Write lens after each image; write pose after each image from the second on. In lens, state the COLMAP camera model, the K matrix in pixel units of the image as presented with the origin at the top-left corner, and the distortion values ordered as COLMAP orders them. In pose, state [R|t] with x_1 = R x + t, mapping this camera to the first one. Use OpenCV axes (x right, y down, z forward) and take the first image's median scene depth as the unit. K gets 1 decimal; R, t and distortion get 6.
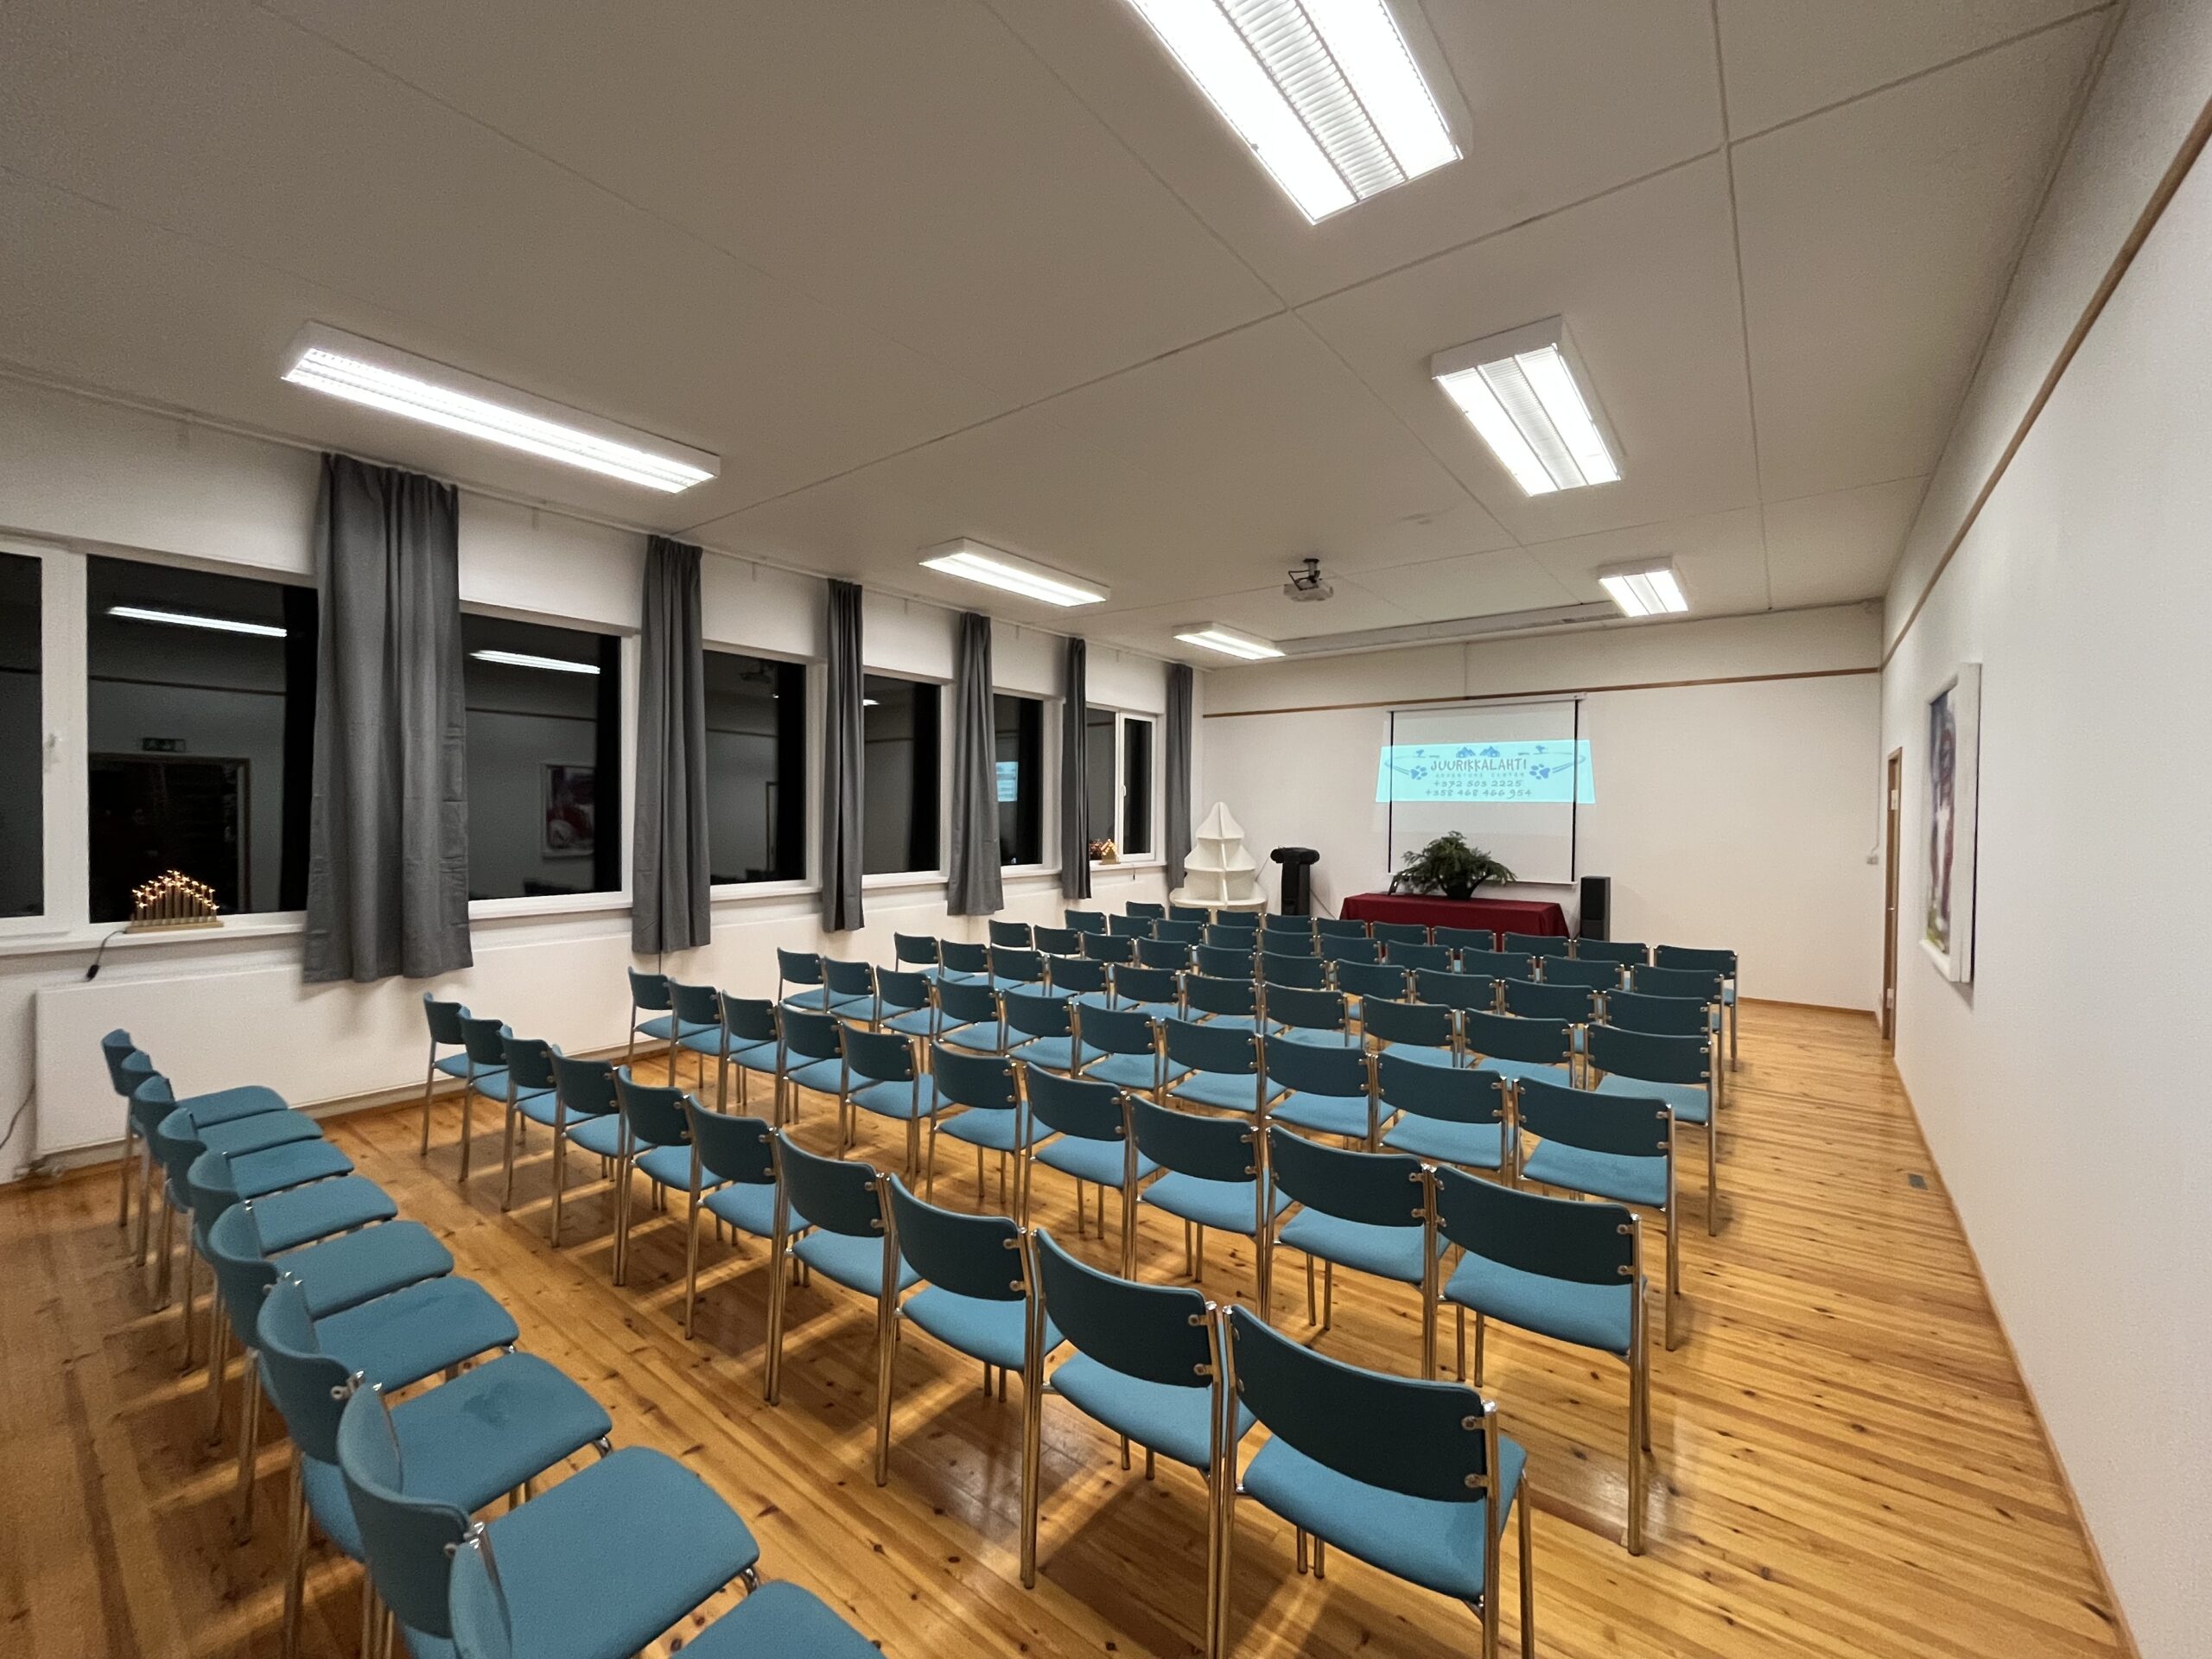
lens RADIAL K [[894.1, 0, 1092.4], [0, 894.1, 827.9], [0, 0, 1]] dist [-0.003250, -0.000922]
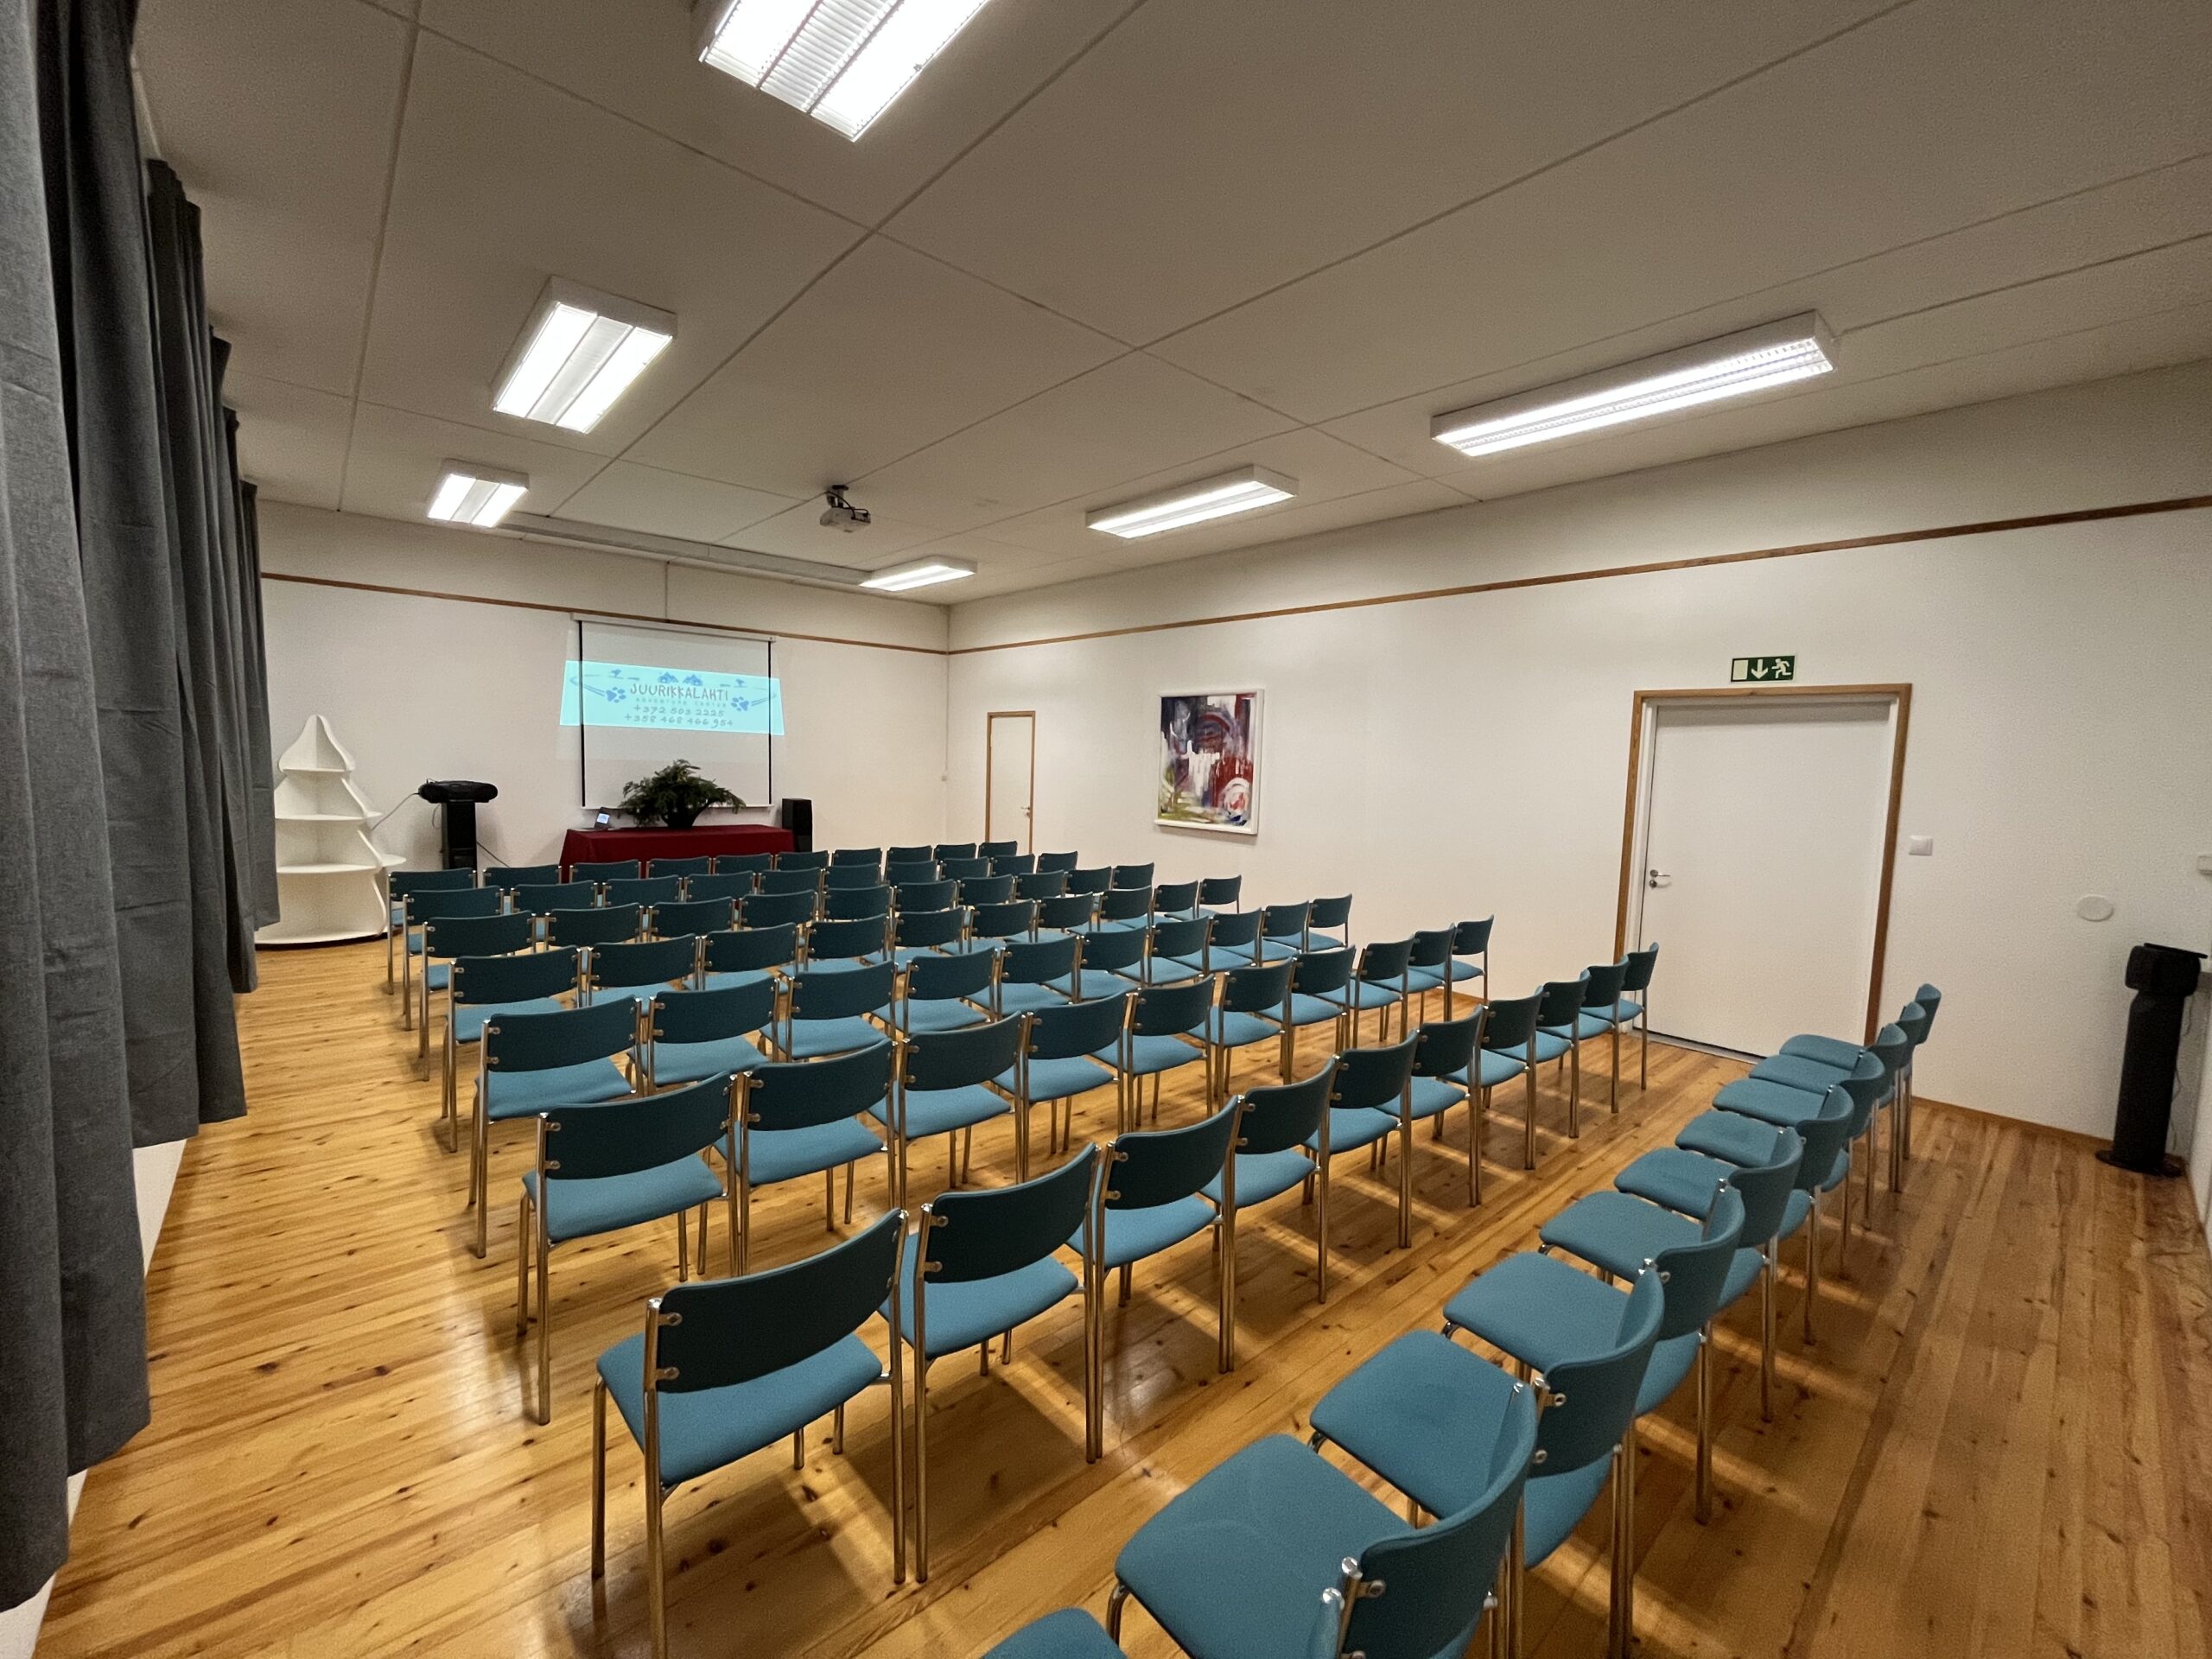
lens RADIAL K [[894.1, 0, 1091.7], [0, 894.1, 828.5], [0, 0, 1]] dist [-0.003250, -0.000922]
pose [[0.189714, -0.082941, 0.978330, -0.485971], [-0.011412, 0.996172, 0.086667, -0.010854], [-0.981773, -0.027607, 0.188041, 0.369478]]
